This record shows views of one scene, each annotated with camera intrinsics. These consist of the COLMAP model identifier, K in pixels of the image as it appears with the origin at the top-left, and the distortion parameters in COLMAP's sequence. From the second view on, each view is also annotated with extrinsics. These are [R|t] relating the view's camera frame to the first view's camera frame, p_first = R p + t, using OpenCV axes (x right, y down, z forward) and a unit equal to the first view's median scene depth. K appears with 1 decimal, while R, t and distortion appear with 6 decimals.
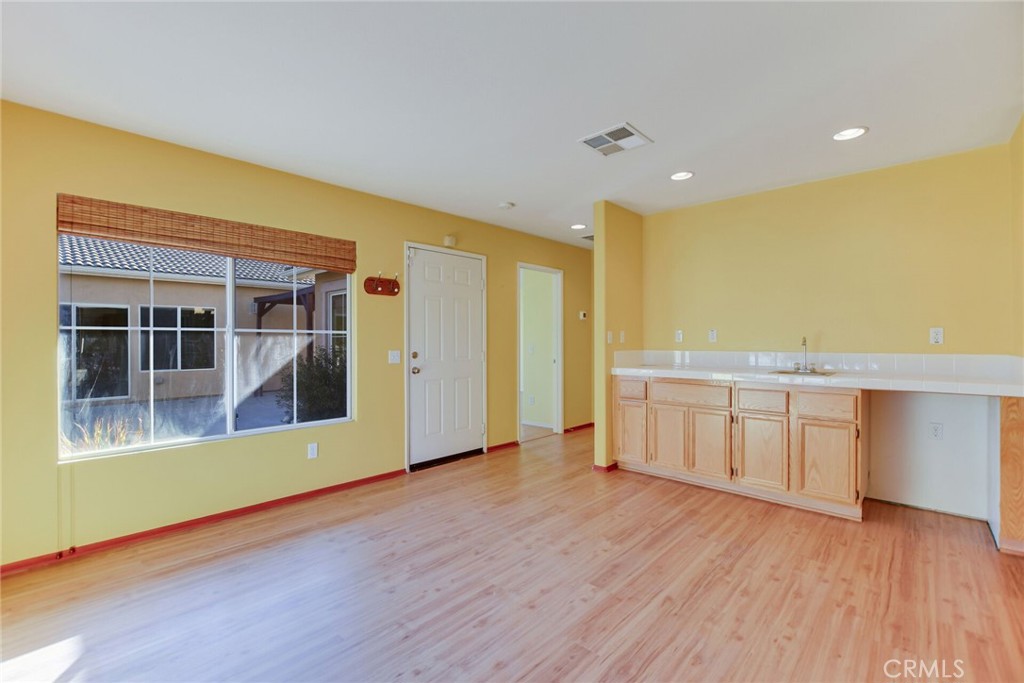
lens RADIAL K [[452.8, 0, 501.9], [0, 452.8, 341.3], [0, 0, 1]] dist [-0.022832, 0.003132]
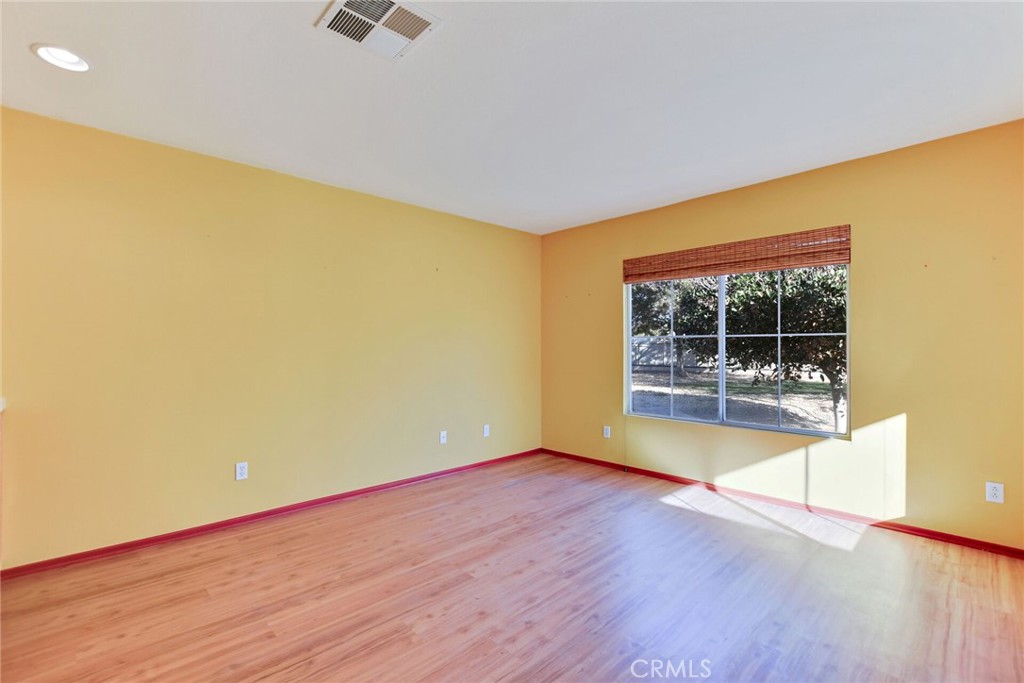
lens RADIAL K [[452.8, 0, 518.4], [0, 452.8, 345.4], [0, 0, 1]] dist [-0.022832, 0.003132]
pose [[-0.999841, 0.005144, 0.017052, 0.052301], [0.005112, 0.999985, -0.001948, 0.002869], [-0.017061, -0.001860, -0.999853, 1.486882]]
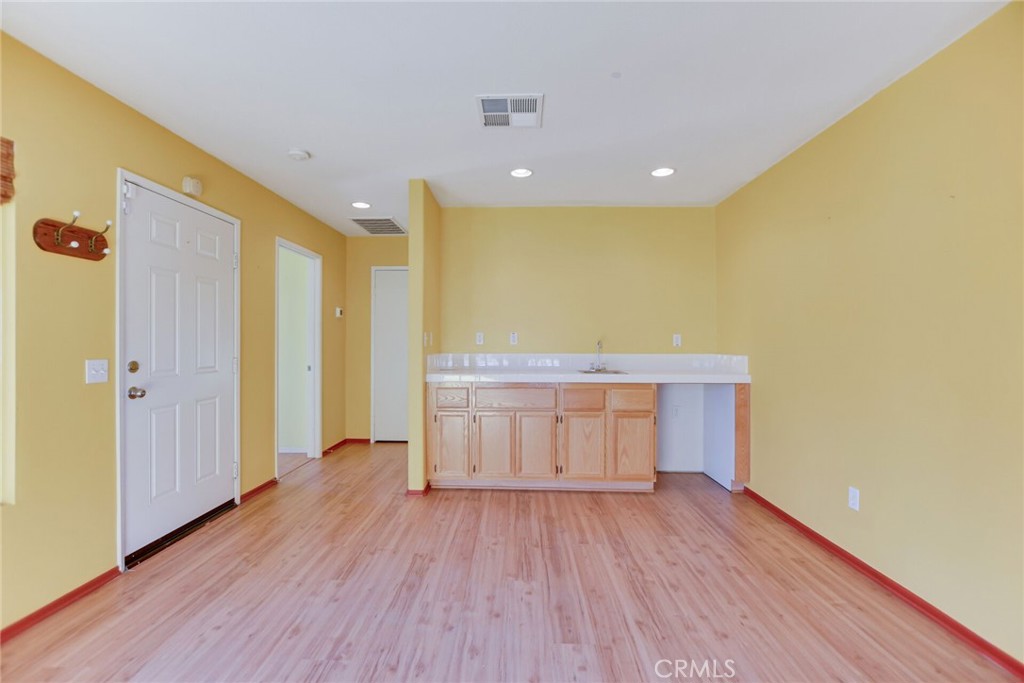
lens RADIAL K [[452.8, 0, 506.8], [0, 452.8, 342.5], [0, 0, 1]] dist [-0.022832, 0.003132]
pose [[0.737563, 0.003597, 0.675269, -0.311608], [-0.003232, 0.999993, -0.001797, -0.001624], [-0.675271, -0.000857, 0.737569, 0.343889]]
